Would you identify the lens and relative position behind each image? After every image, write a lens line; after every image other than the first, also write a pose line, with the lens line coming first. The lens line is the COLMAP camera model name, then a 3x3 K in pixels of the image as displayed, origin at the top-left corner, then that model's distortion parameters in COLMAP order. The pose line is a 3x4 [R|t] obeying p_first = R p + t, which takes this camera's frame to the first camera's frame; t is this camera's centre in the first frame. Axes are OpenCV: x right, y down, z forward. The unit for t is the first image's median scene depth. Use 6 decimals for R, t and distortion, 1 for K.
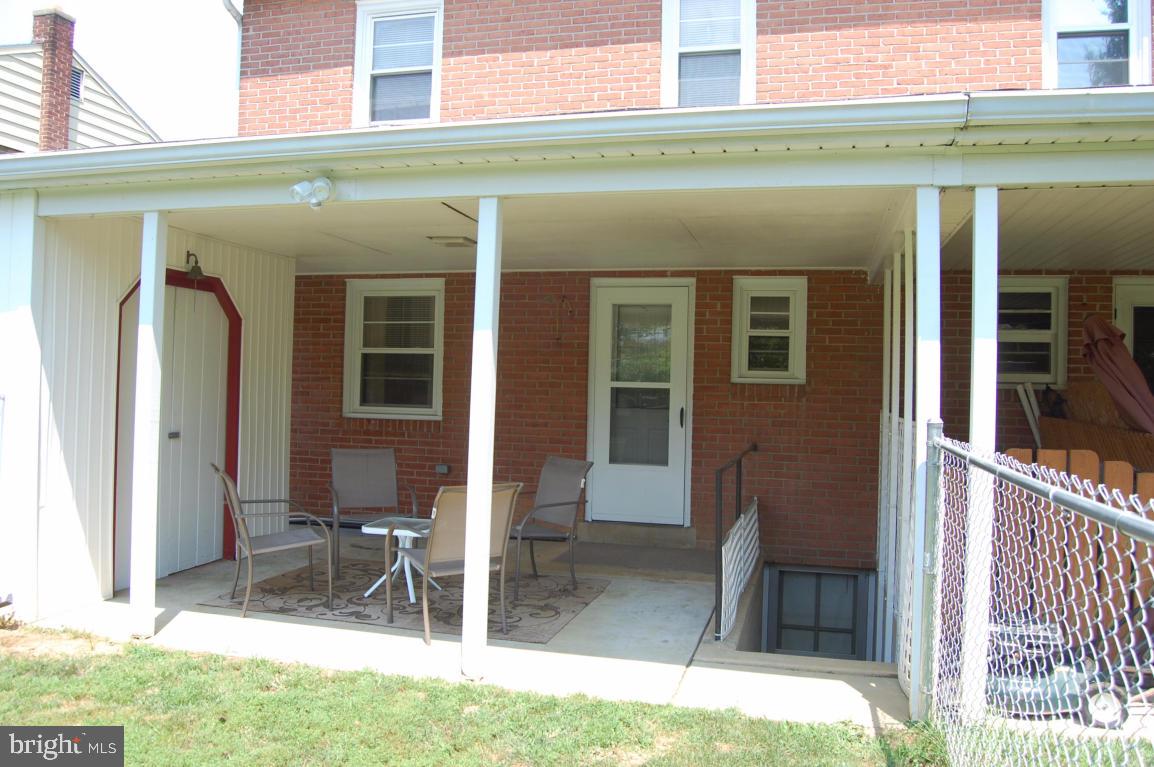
lens RADIAL K [[898.2, 0, 577.0], [0, 898.2, 383.5], [0, 0, 1]] dist [-0.067519, 0.003080]
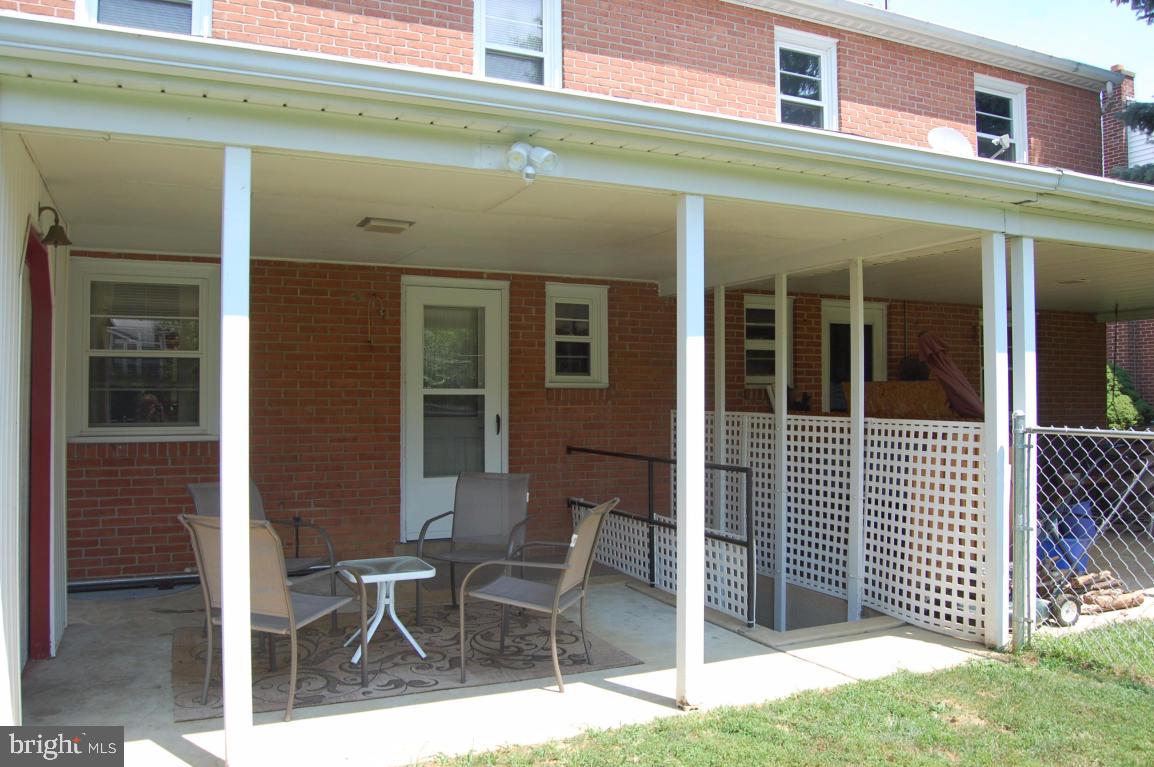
lens RADIAL K [[904.5, 0, 577.0], [0, 904.5, 383.5], [0, 0, 1]] dist [-0.070823, 0.004040]
pose [[0.774672, -0.014123, 0.632206, -0.441389], [0.015841, 0.999870, 0.002926, -0.007921], [-0.632165, 0.007748, 0.774795, 0.188255]]
